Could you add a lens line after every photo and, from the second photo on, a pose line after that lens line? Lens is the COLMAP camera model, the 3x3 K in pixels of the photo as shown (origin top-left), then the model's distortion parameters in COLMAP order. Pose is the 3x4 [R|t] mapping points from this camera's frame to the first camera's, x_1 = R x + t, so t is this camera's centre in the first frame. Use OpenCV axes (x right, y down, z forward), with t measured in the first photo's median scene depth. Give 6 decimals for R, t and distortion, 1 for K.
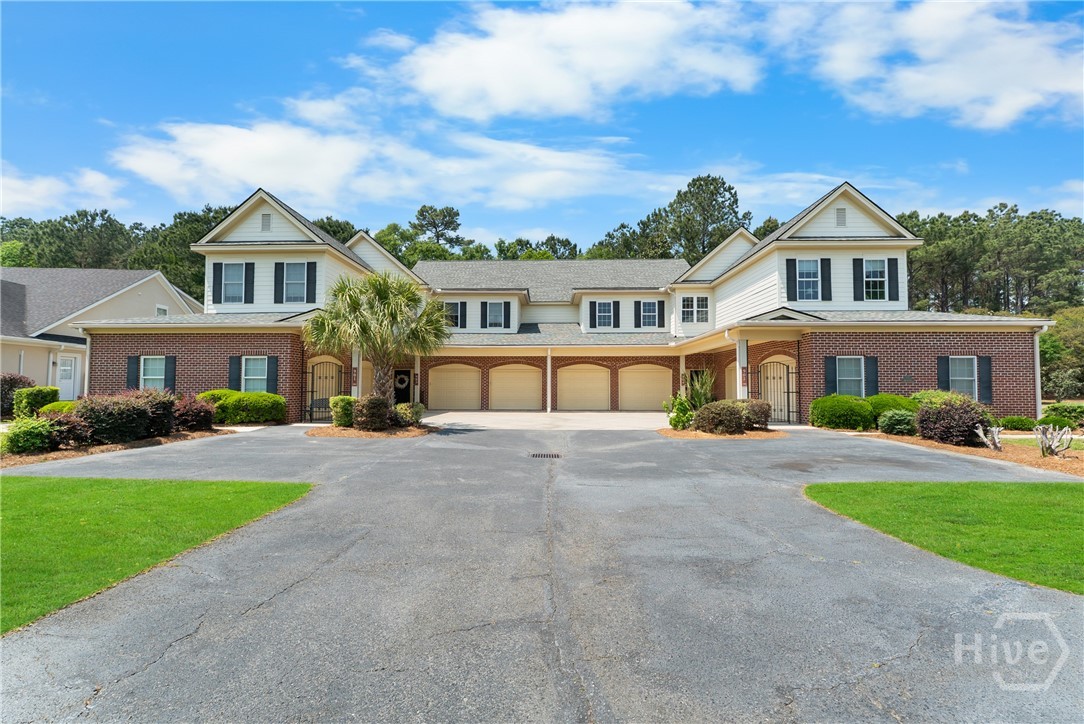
lens RADIAL K [[438.5, 0, 542.0], [0, 438.5, 374.5], [0, 0, 1]] dist [-0.002995, -0.000209]
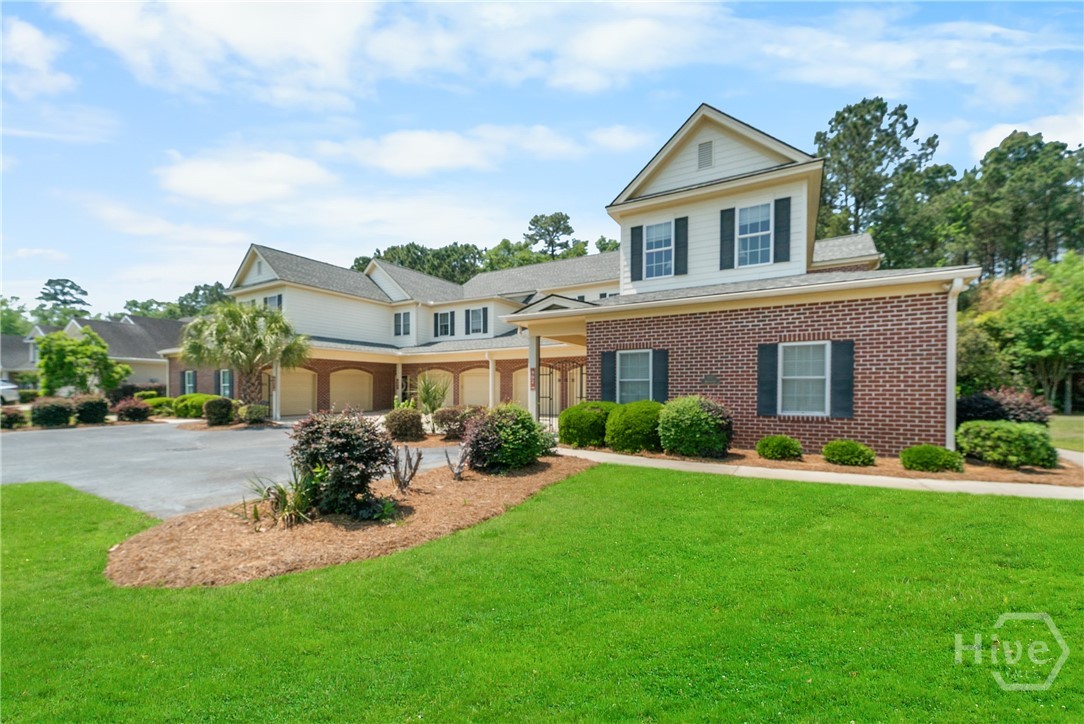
lens RADIAL K [[444.8, 0, 541.5], [0, 444.8, 394.3], [0, 0, 1]] dist [0.000805, 0.000034]
pose [[0.878150, 0.002834, -0.478378, 0.726962], [0.015603, 0.999281, 0.034562, 0.003875], [0.478132, -0.037814, 0.877474, 0.193946]]
